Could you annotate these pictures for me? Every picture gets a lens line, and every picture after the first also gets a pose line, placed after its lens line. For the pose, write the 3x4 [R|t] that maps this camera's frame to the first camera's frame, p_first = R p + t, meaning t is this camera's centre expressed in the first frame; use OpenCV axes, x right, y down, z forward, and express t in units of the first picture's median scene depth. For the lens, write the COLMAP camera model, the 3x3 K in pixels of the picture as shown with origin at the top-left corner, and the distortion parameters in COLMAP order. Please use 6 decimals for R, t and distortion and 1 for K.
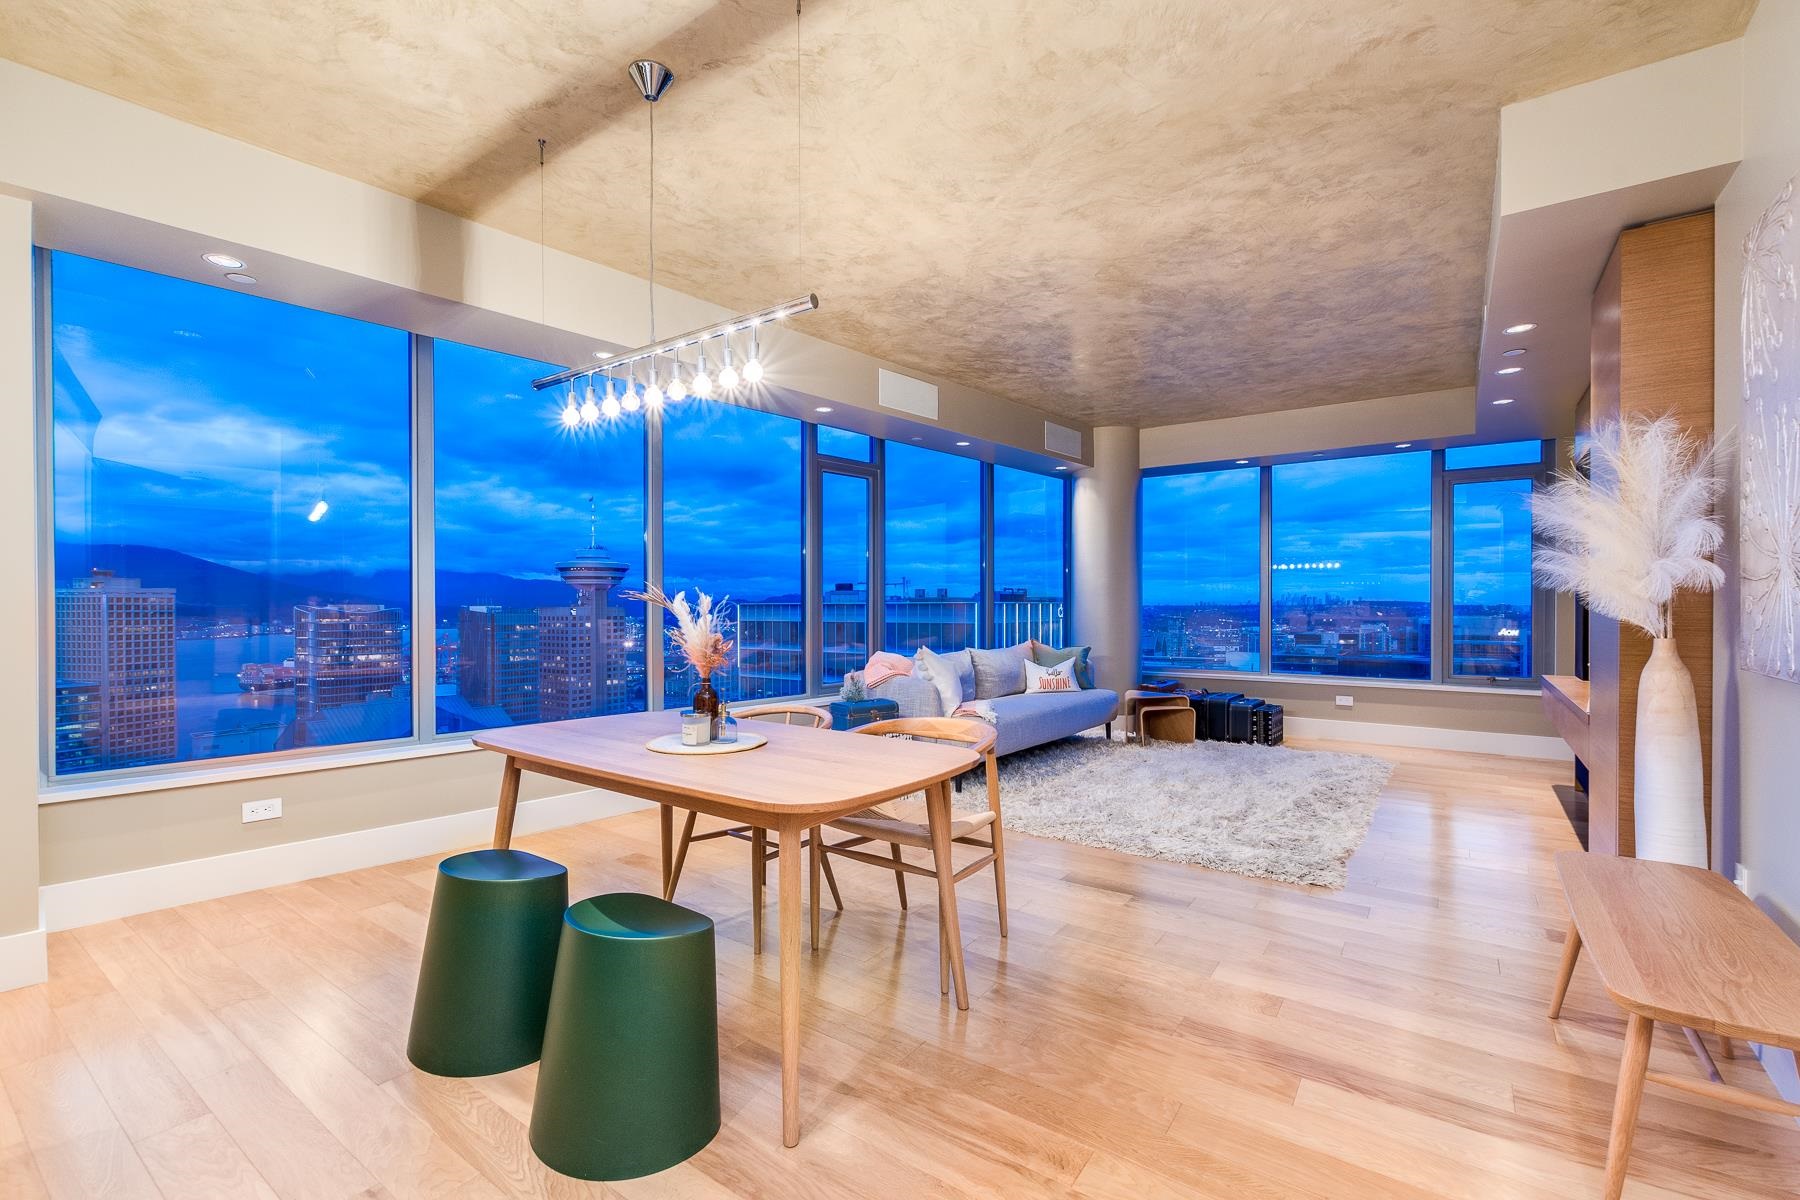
lens RADIAL K [[780.8, 0, 898.2], [0, 780.8, 611.7], [0, 0, 1]] dist [0.009522, -0.003901]
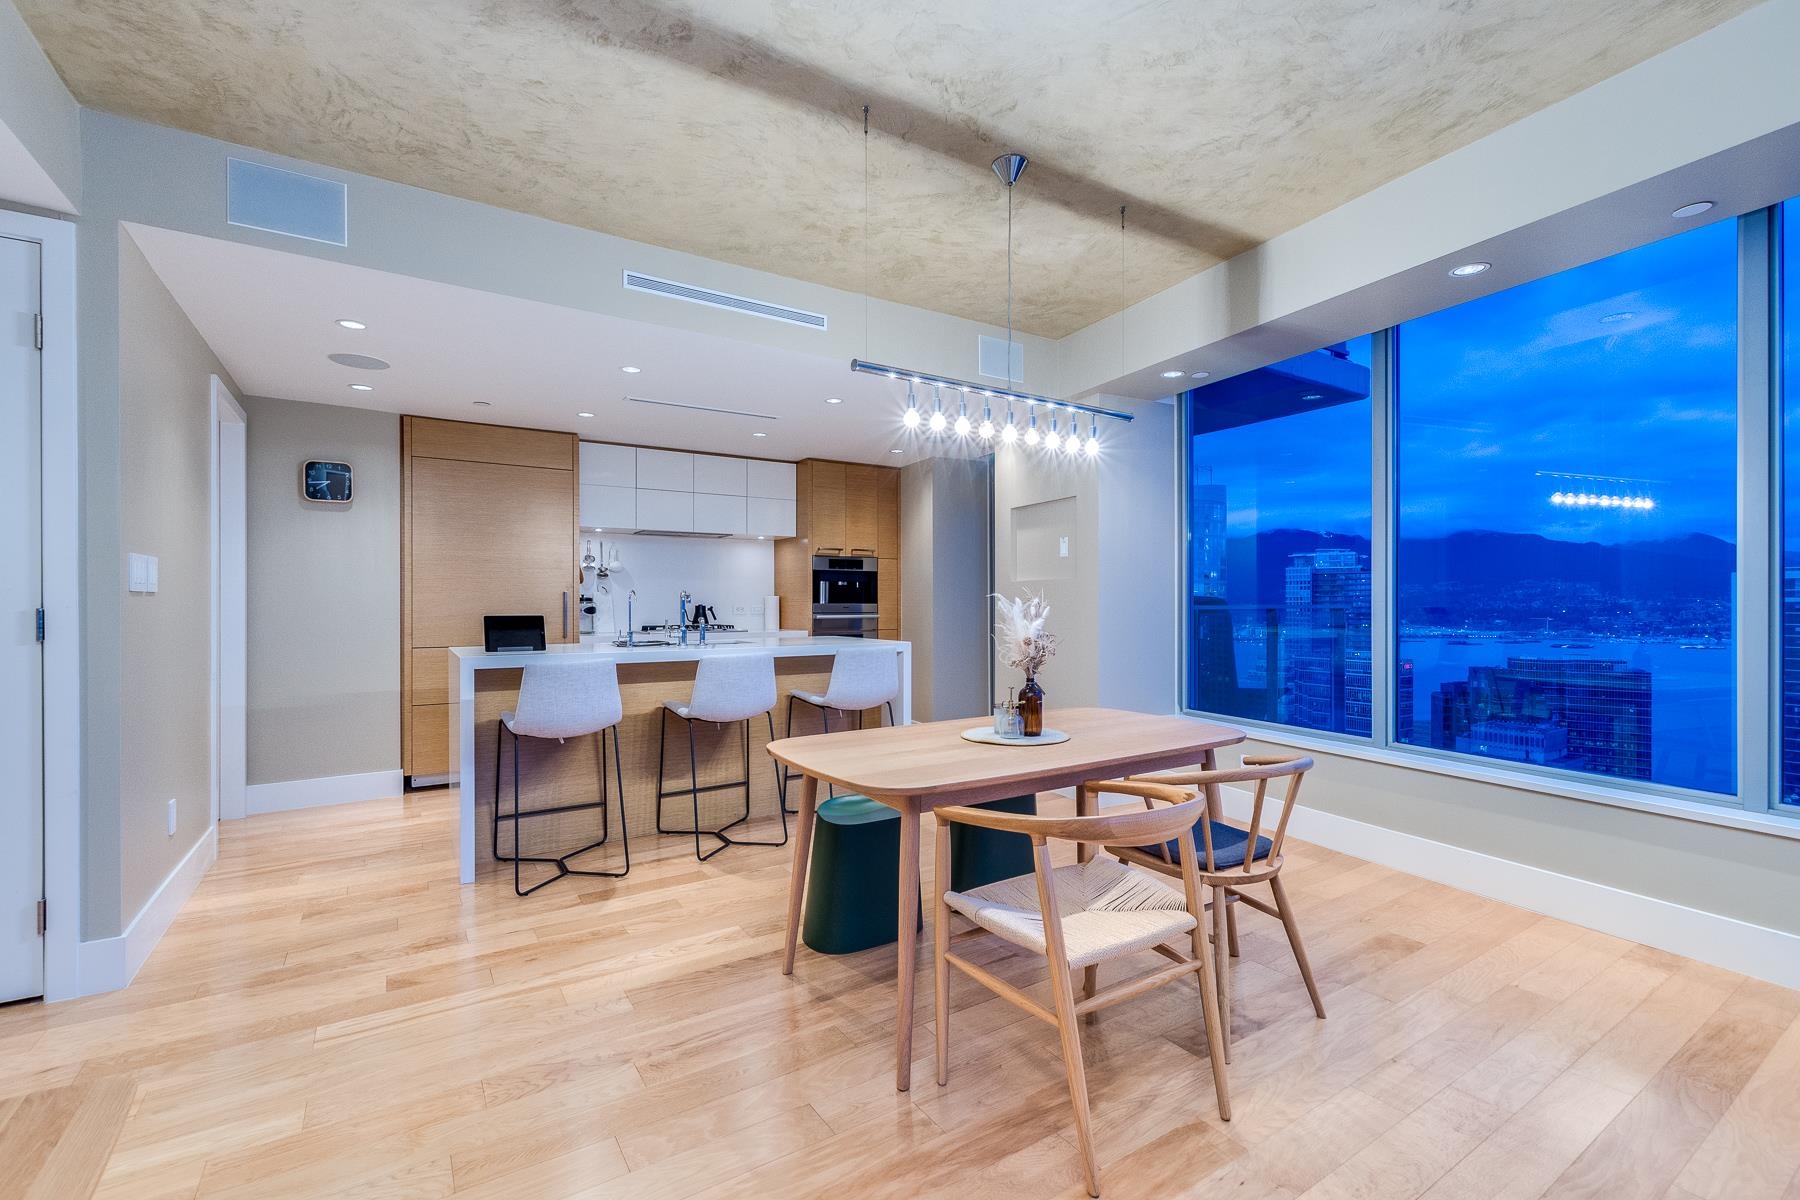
lens RADIAL K [[780.4, 0, 893.4], [0, 780.4, 605.3], [0, 0, 1]] dist [0.007370, -0.002518]
pose [[-0.371182, 0.003232, -0.928554, 0.402752], [-0.004347, 0.999977, 0.005218, -0.009257], [0.928550, 0.005973, -0.371160, 0.599892]]
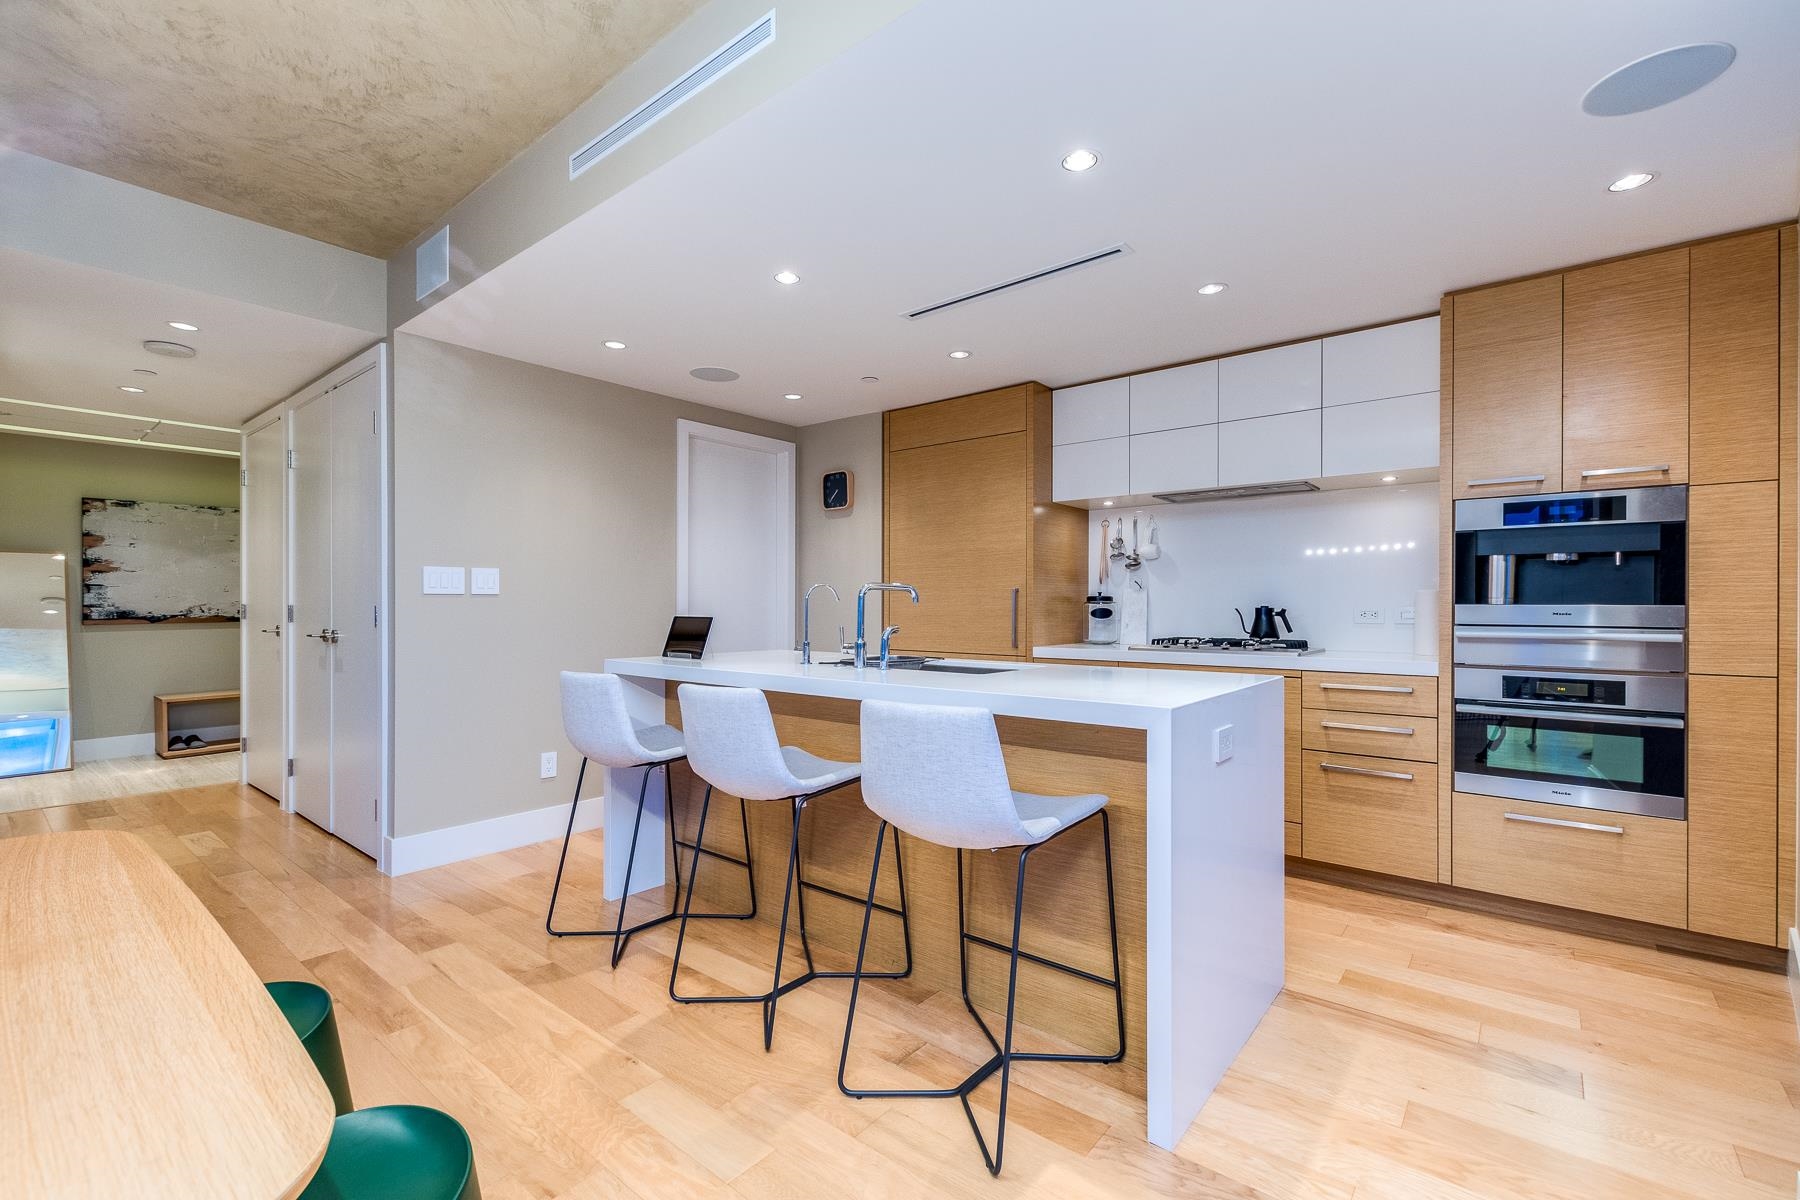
lens RADIAL K [[780.4, 0, 894.6], [0, 780.4, 606.1], [0, 0, 1]] dist [0.007370, -0.002518]
pose [[-0.997513, -0.000601, 0.070486, -0.371883], [-0.000114, 0.999976, 0.006916, -0.007718], [-0.070489, 0.006890, -0.997489, 0.622385]]
